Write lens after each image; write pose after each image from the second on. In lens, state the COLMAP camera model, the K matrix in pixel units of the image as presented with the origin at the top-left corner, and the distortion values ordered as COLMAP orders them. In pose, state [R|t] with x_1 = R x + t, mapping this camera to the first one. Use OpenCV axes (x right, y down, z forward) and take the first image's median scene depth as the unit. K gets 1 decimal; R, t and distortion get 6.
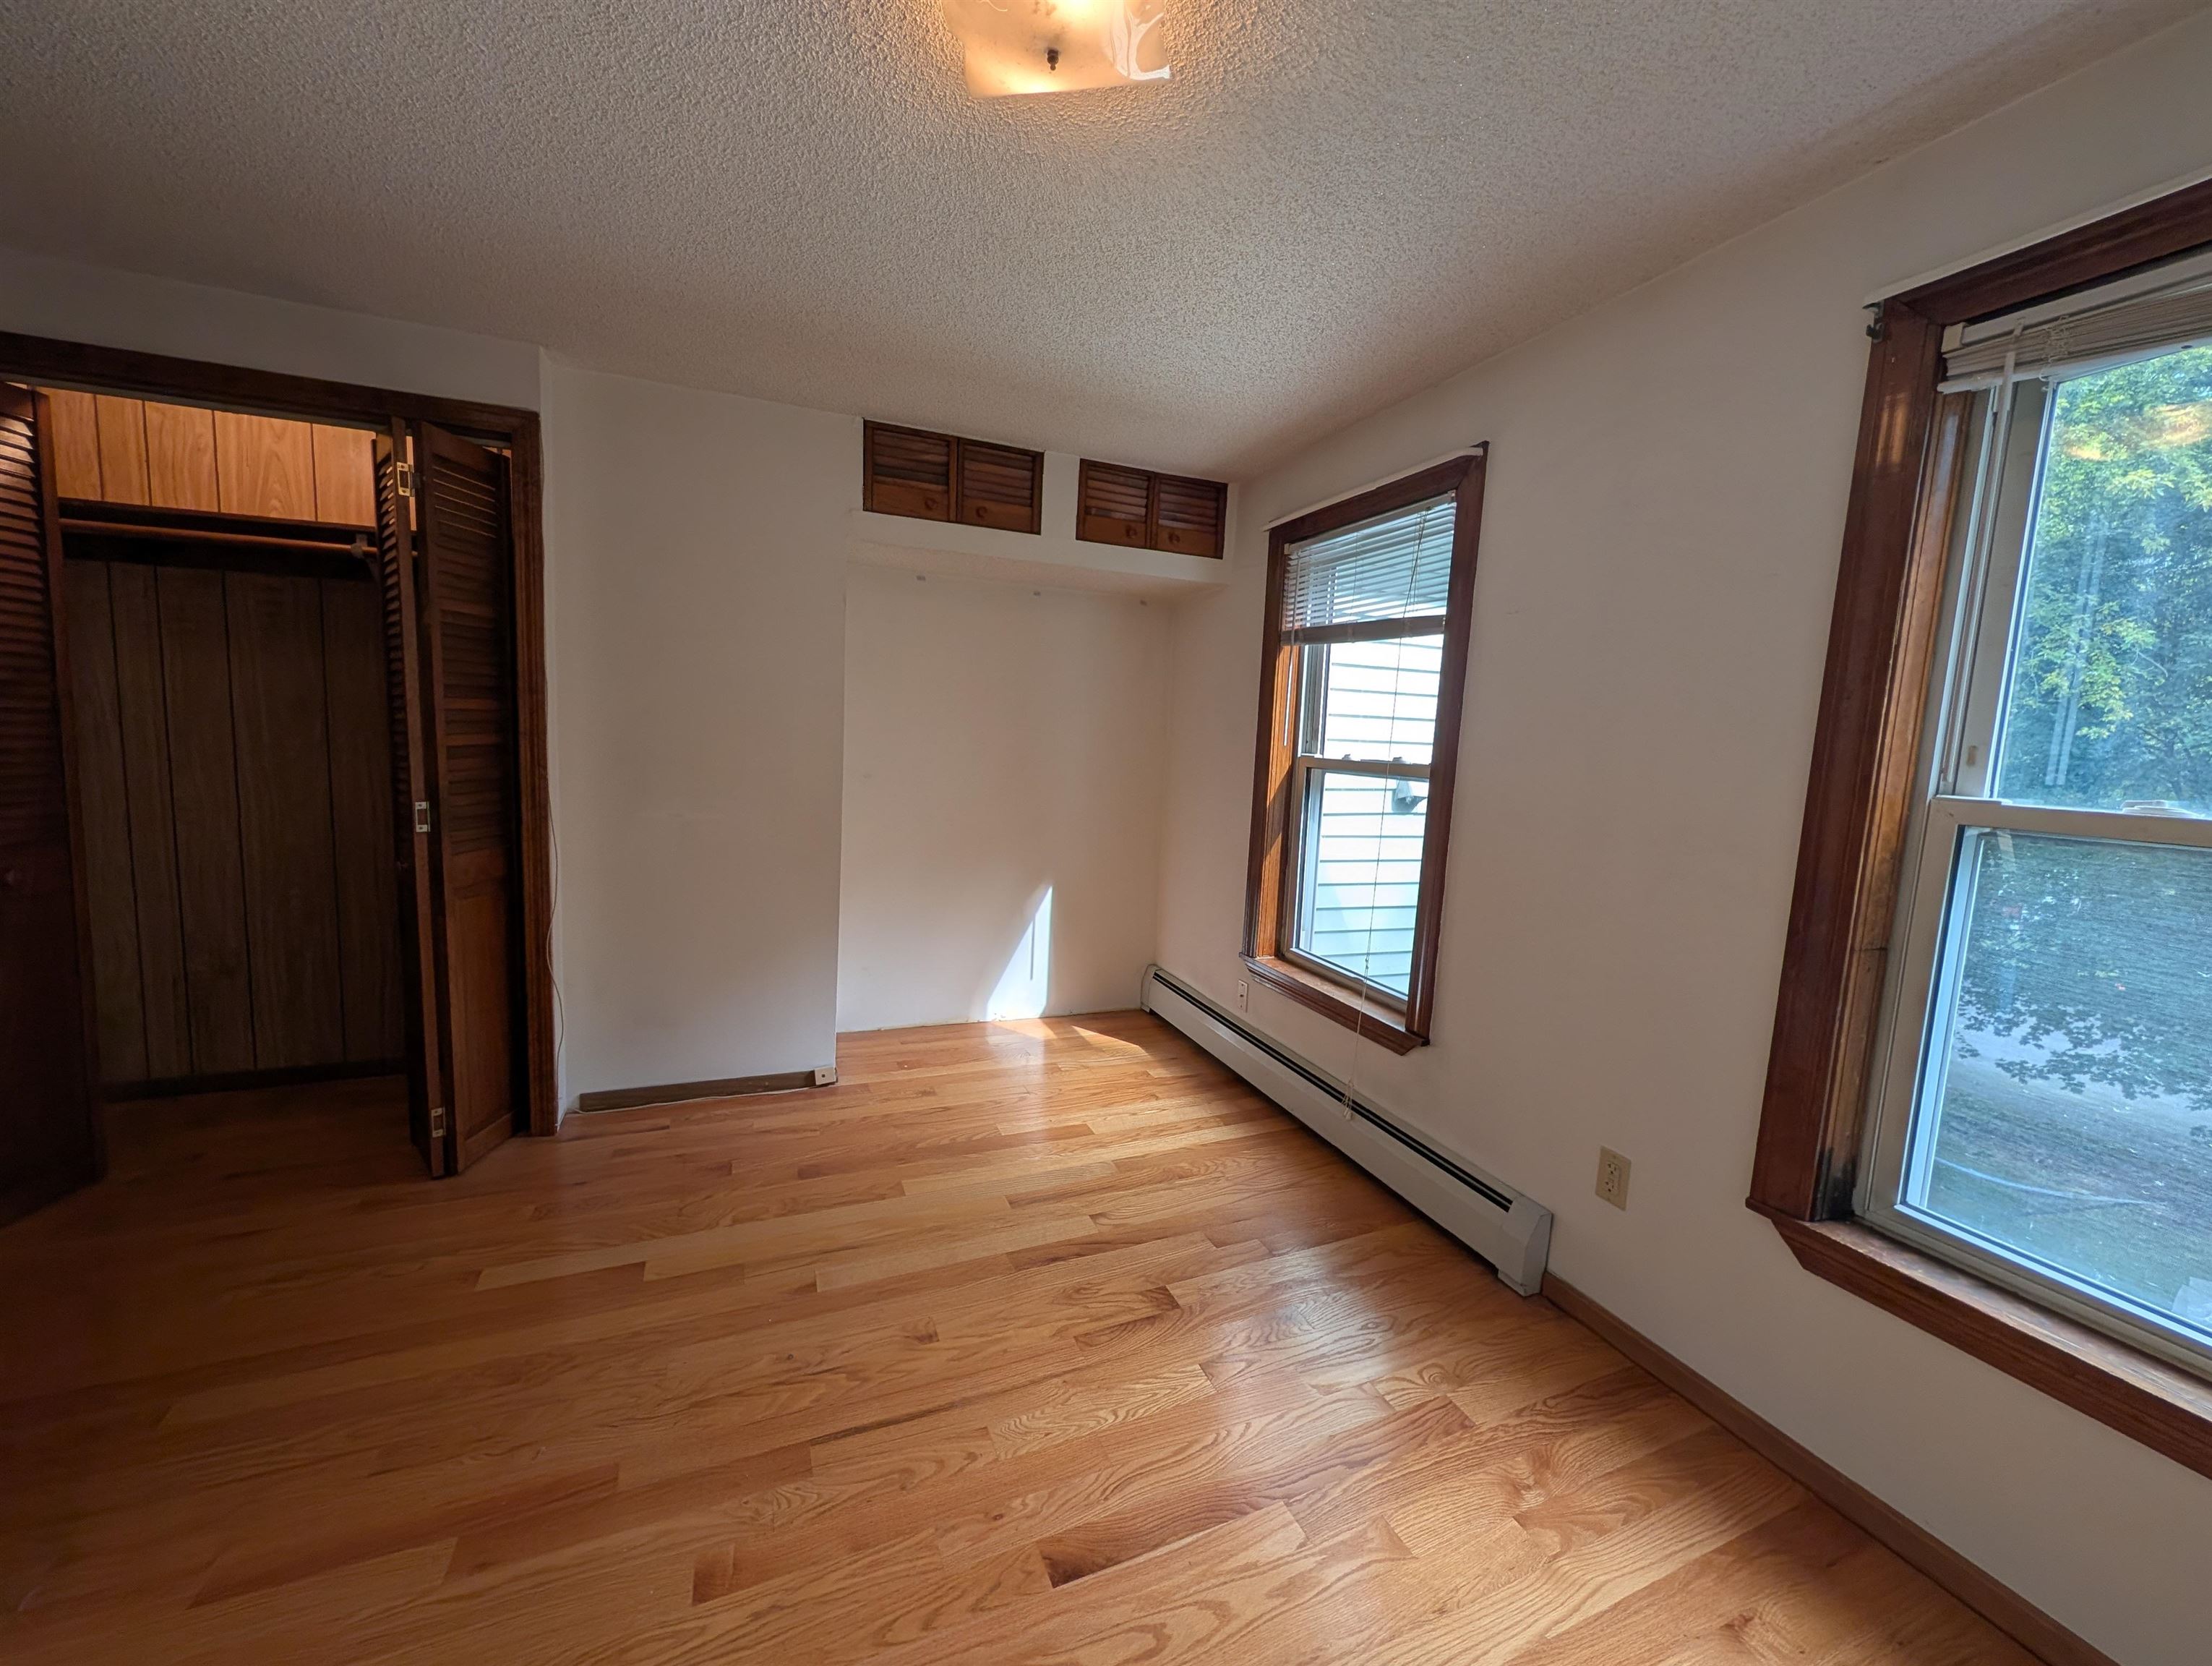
lens RADIAL K [[855.6, 0, 1108.3], [0, 855.6, 828.1], [0, 0, 1]] dist [0.003069, -0.000643]
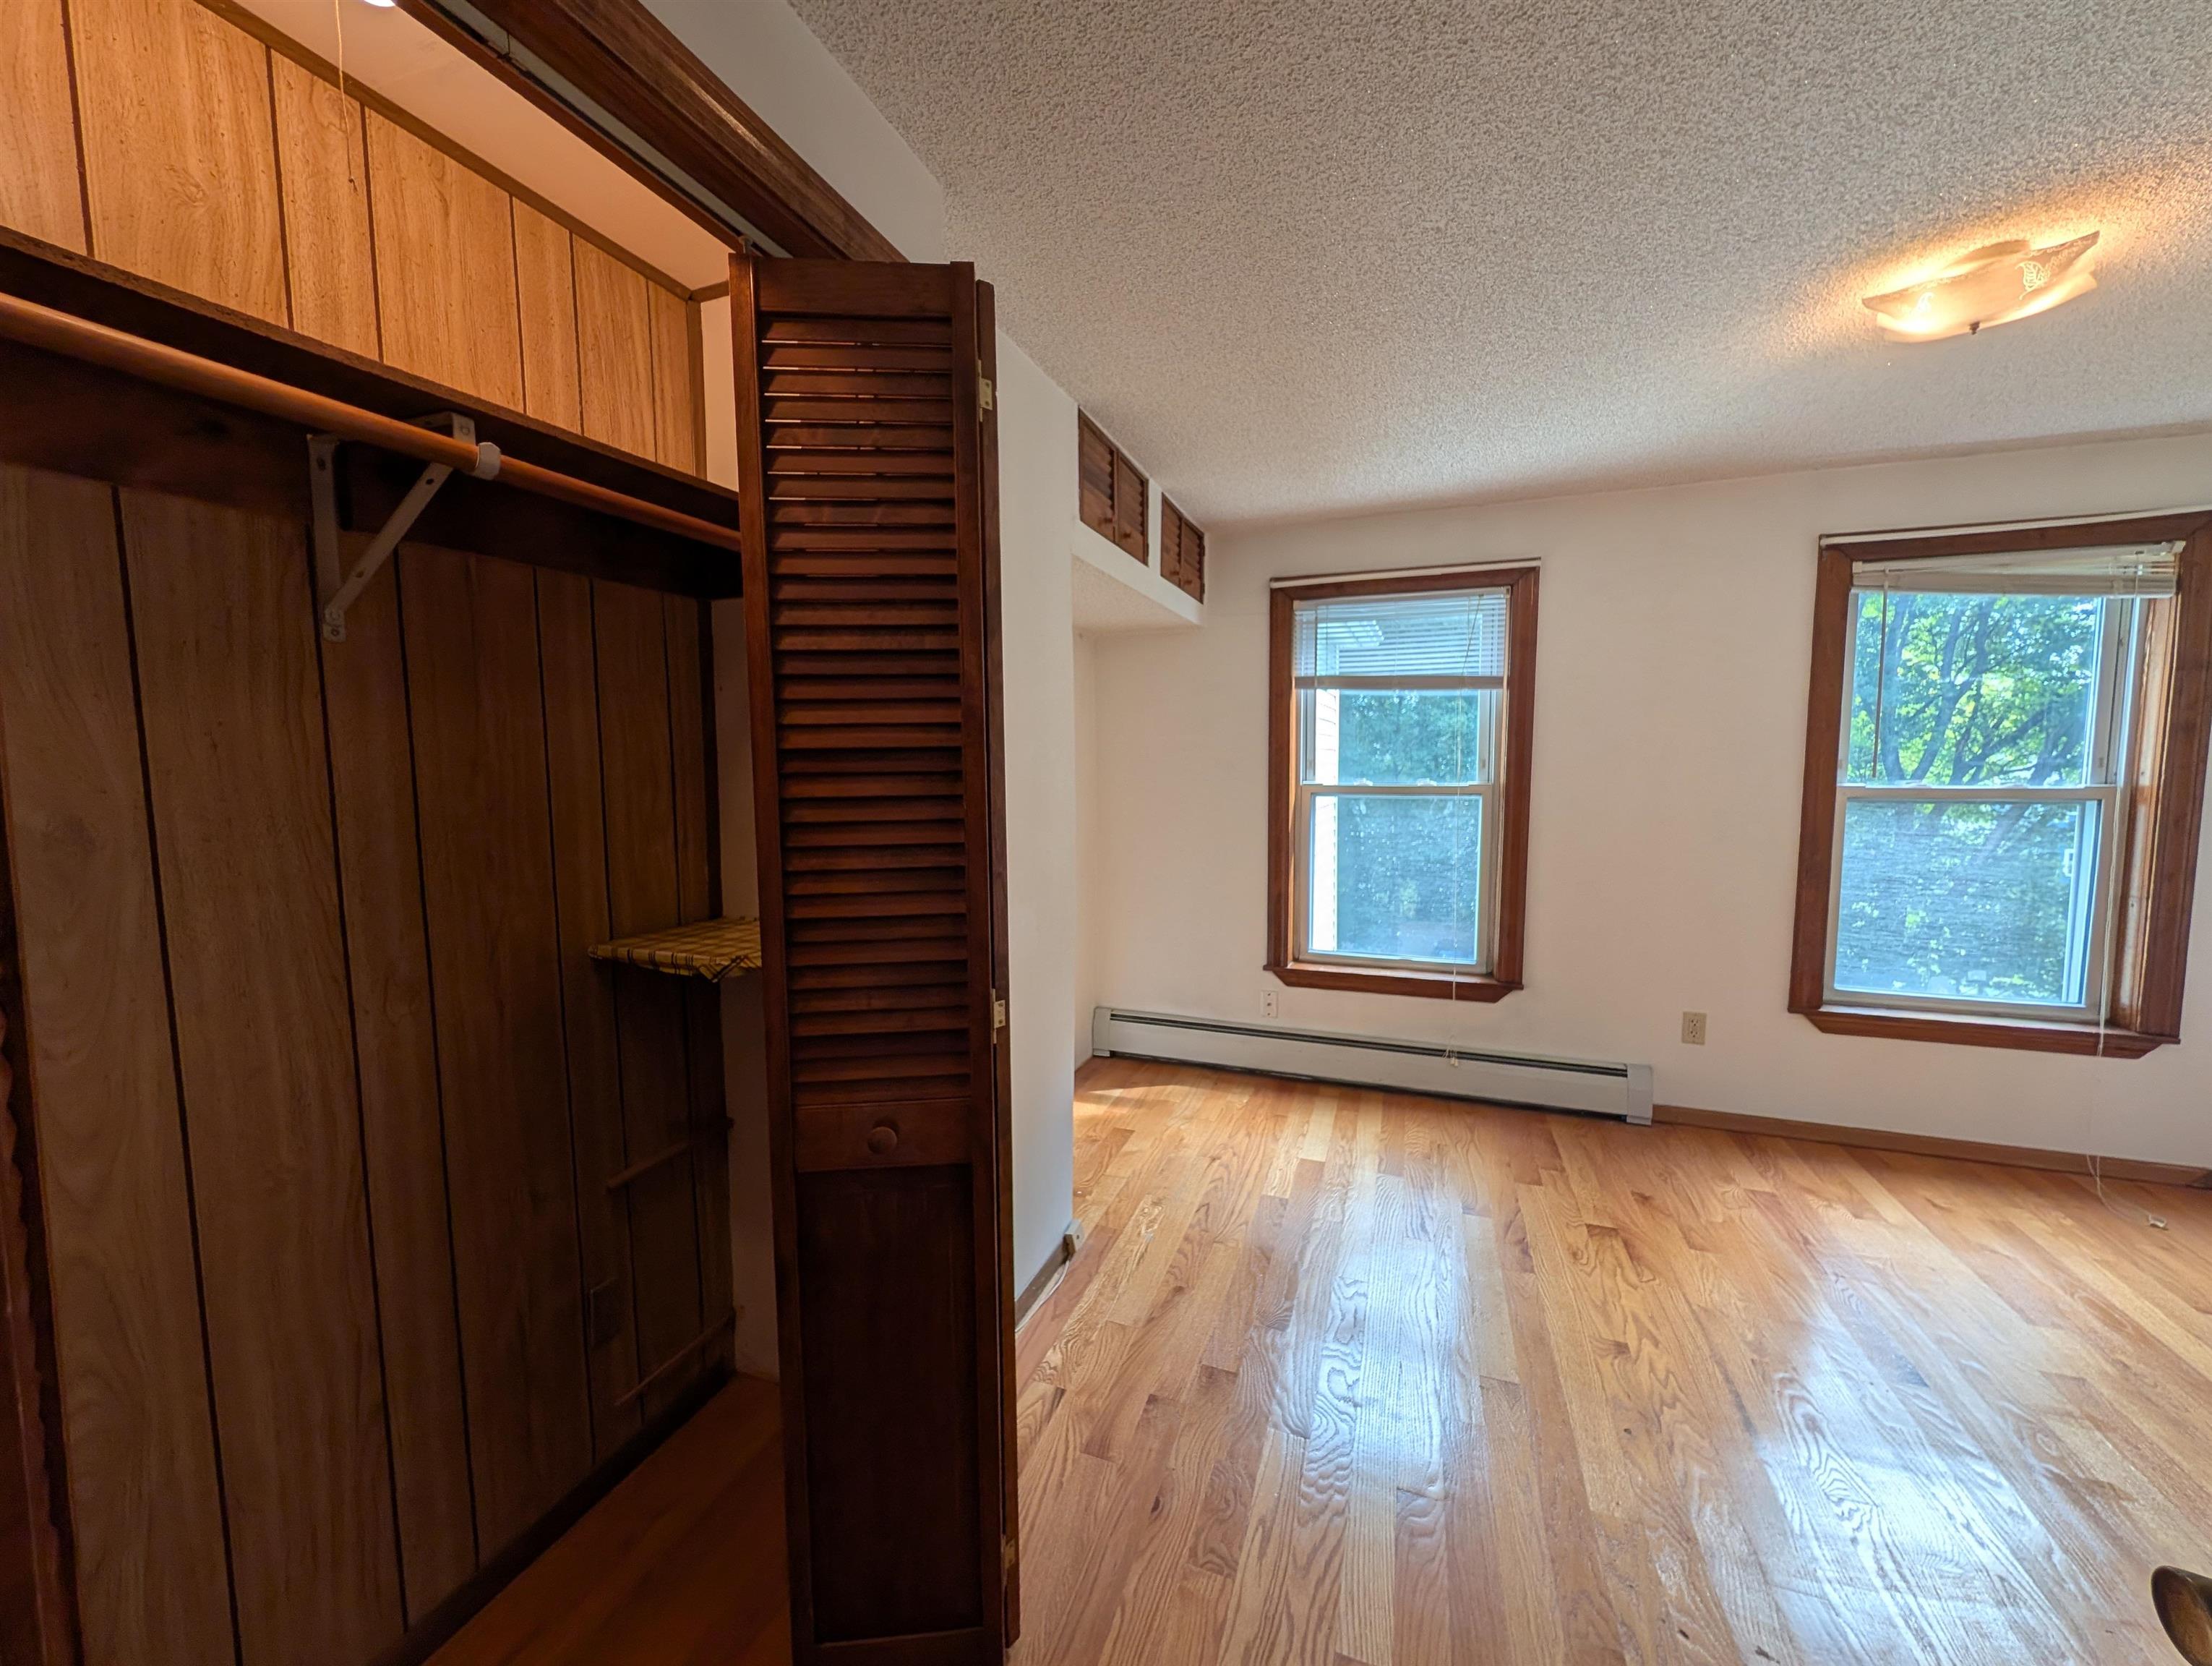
lens RADIAL K [[855.6, 0, 1108.3], [0, 855.6, 828.1], [0, 0, 1]] dist [0.003069, -0.000643]
pose [[0.676389, -0.108909, 0.728448, -0.948994], [0.116927, 0.992343, 0.039793, -0.121192], [-0.727204, 0.058260, 0.683945, 0.480261]]
